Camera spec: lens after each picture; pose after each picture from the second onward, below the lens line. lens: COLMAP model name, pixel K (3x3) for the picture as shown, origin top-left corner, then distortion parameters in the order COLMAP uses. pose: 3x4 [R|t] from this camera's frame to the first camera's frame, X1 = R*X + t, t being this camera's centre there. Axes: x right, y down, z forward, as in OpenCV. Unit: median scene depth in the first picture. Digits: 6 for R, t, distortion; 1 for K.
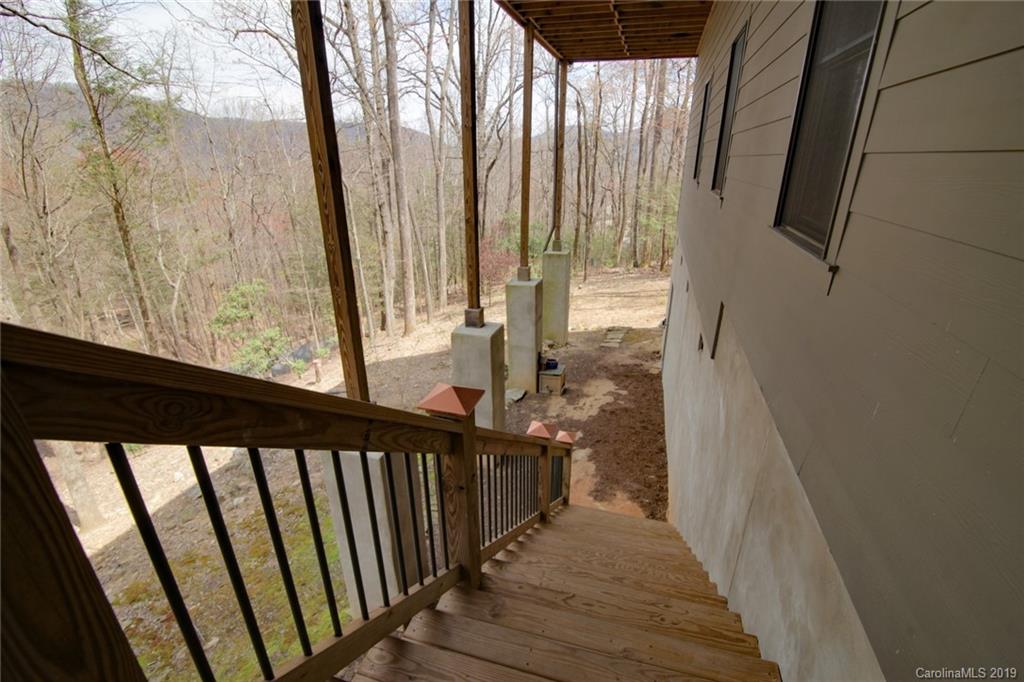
lens RADIAL K [[469.5, 0, 512.1], [0, 469.5, 350.9], [0, 0, 1]] dist [-0.016662, -0.000202]
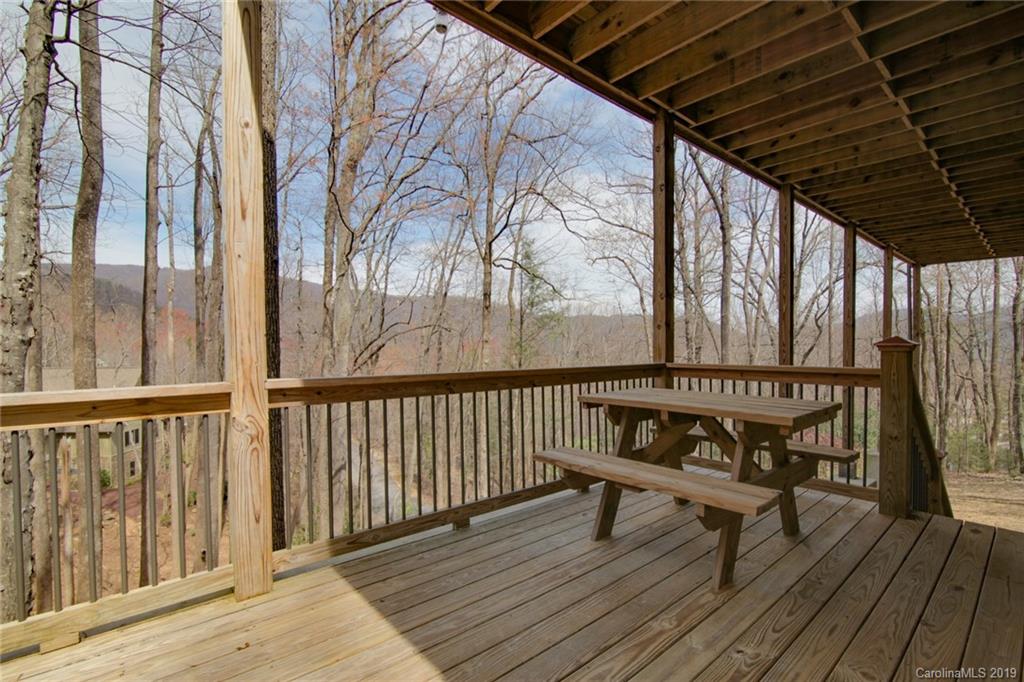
lens RADIAL K [[469.5, 0, 512.1], [0, 469.5, 350.9], [0, 0, 1]] dist [-0.016662, -0.000202]
pose [[0.837030, 0.002756, -0.547149, -0.029273], [-0.204801, 0.928874, -0.308626, 0.036980], [0.507382, 0.370386, 0.778060, -0.090946]]
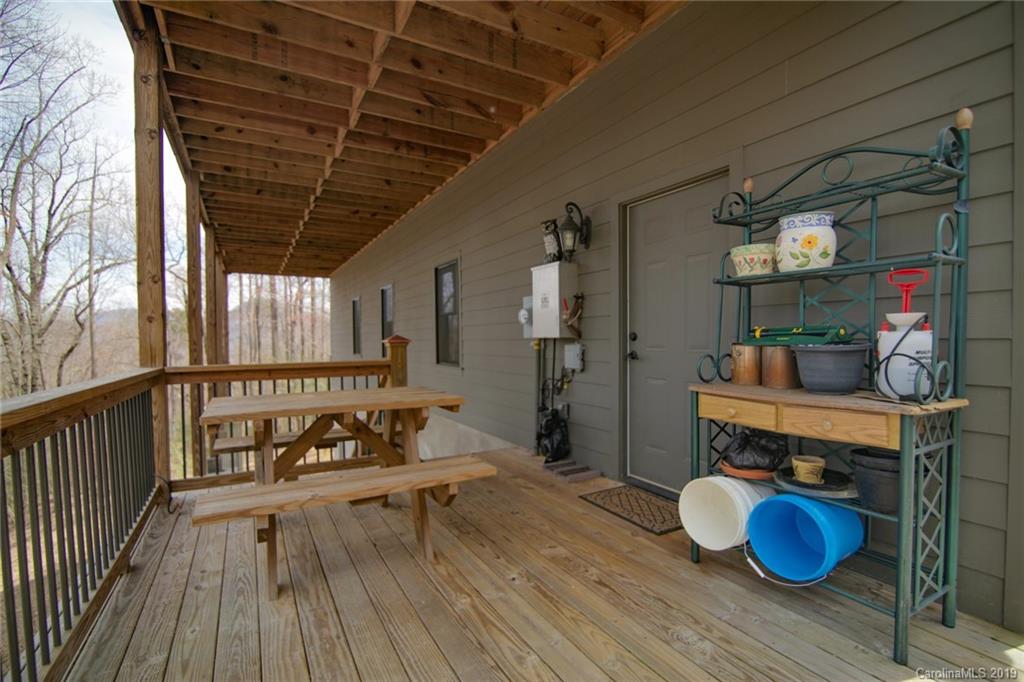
lens RADIAL K [[469.5, 0, 512.1], [0, 469.5, 350.9], [0, 0, 1]] dist [-0.016662, -0.000202]
pose [[0.700081, -0.024924, 0.713628, -0.078882], [0.281393, 0.928148, -0.243635, 0.033177], [-0.656281, 0.371375, 0.656793, -0.082214]]
